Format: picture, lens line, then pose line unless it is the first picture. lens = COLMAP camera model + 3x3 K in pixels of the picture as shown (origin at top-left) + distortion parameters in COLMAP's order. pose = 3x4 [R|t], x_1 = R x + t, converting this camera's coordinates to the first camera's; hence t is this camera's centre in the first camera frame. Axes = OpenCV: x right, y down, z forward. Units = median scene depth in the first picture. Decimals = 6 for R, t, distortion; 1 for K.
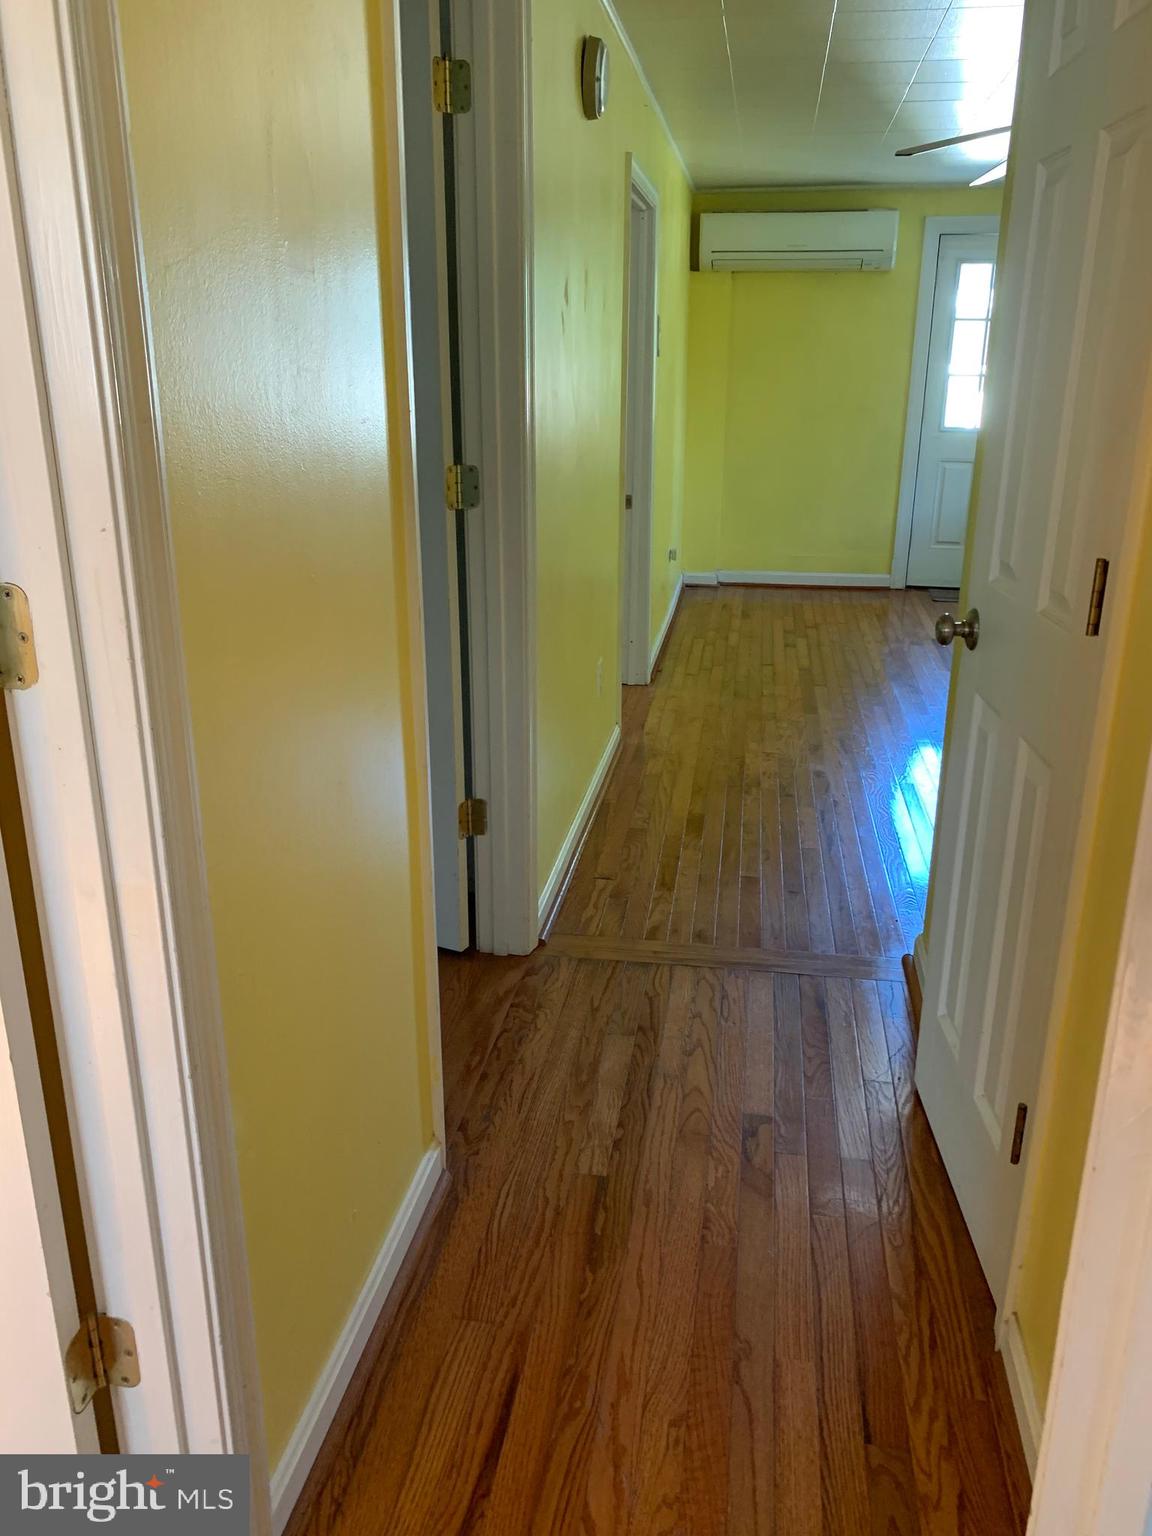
lens RADIAL K [[1224.4, 0, 576.0], [0, 1224.4, 768.0], [0, 0, 1]] dist [0.121831, -0.213480]
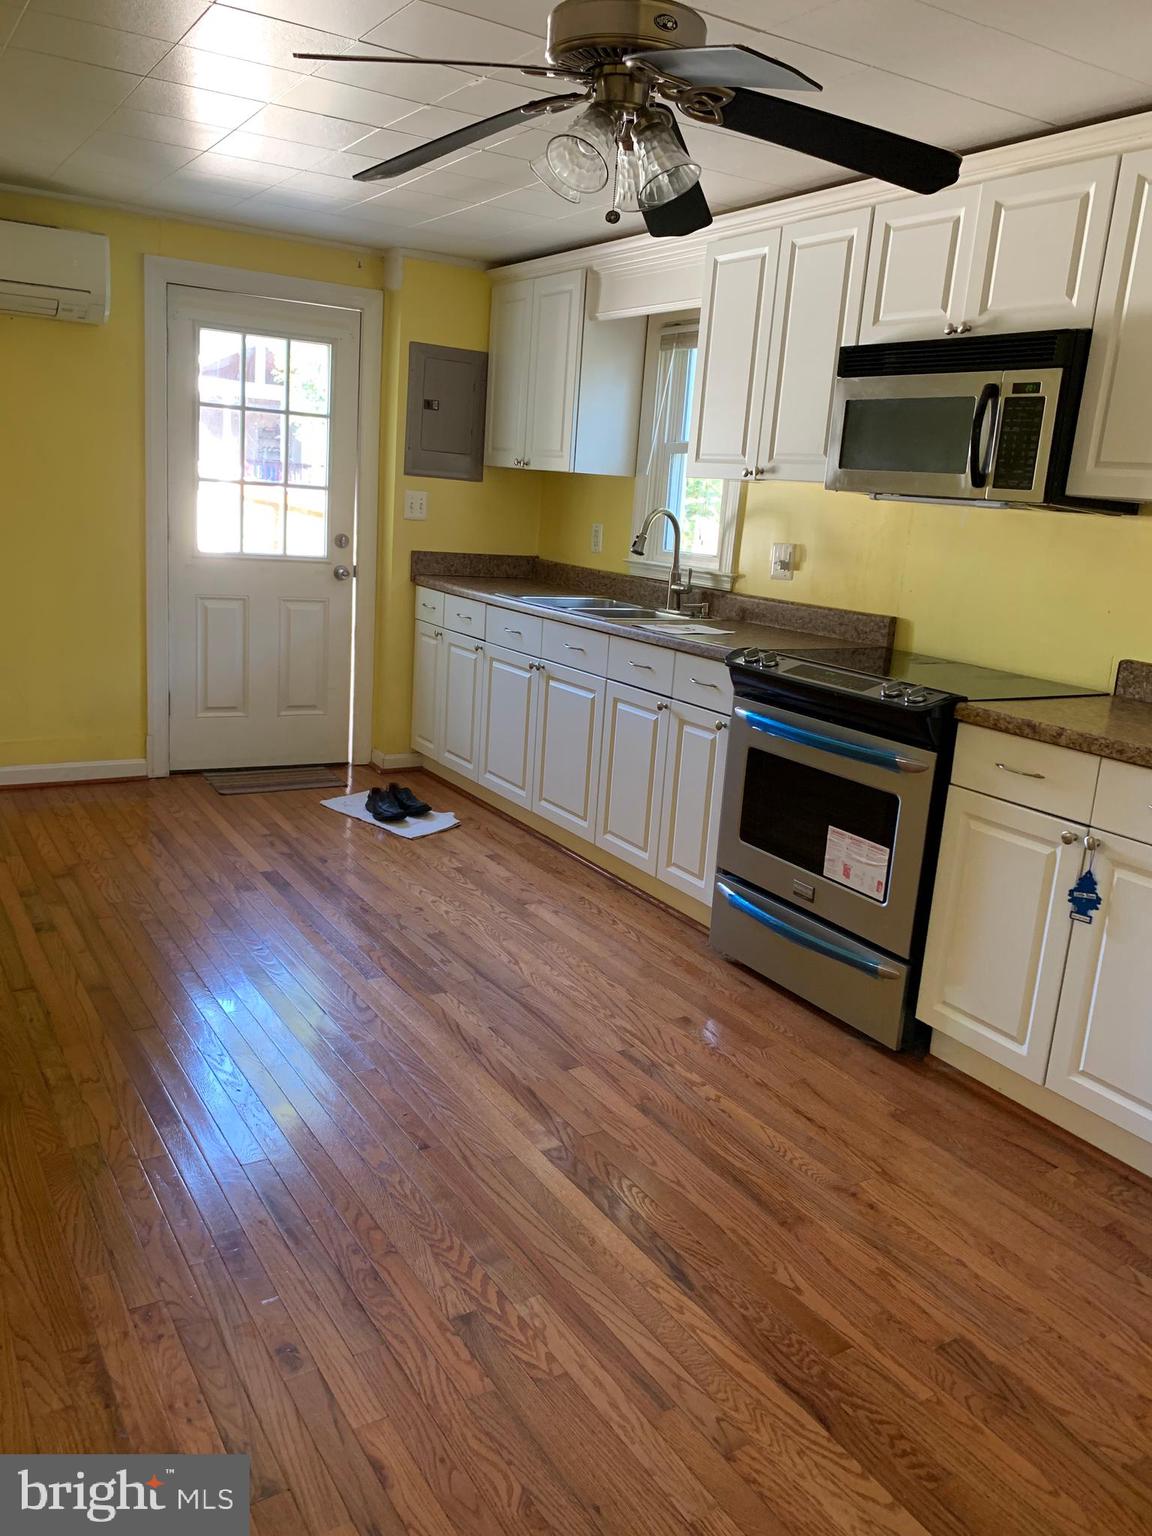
lens RADIAL K [[1224.4, 0, 576.0], [0, 1224.4, 768.0], [0, 0, 1]] dist [0.121831, -0.213480]
pose [[0.775042, -0.099809, 0.623977, 0.009270], [0.140470, 0.989953, -0.016130, -0.117428], [-0.616098, 0.100152, 0.781276, 0.345342]]
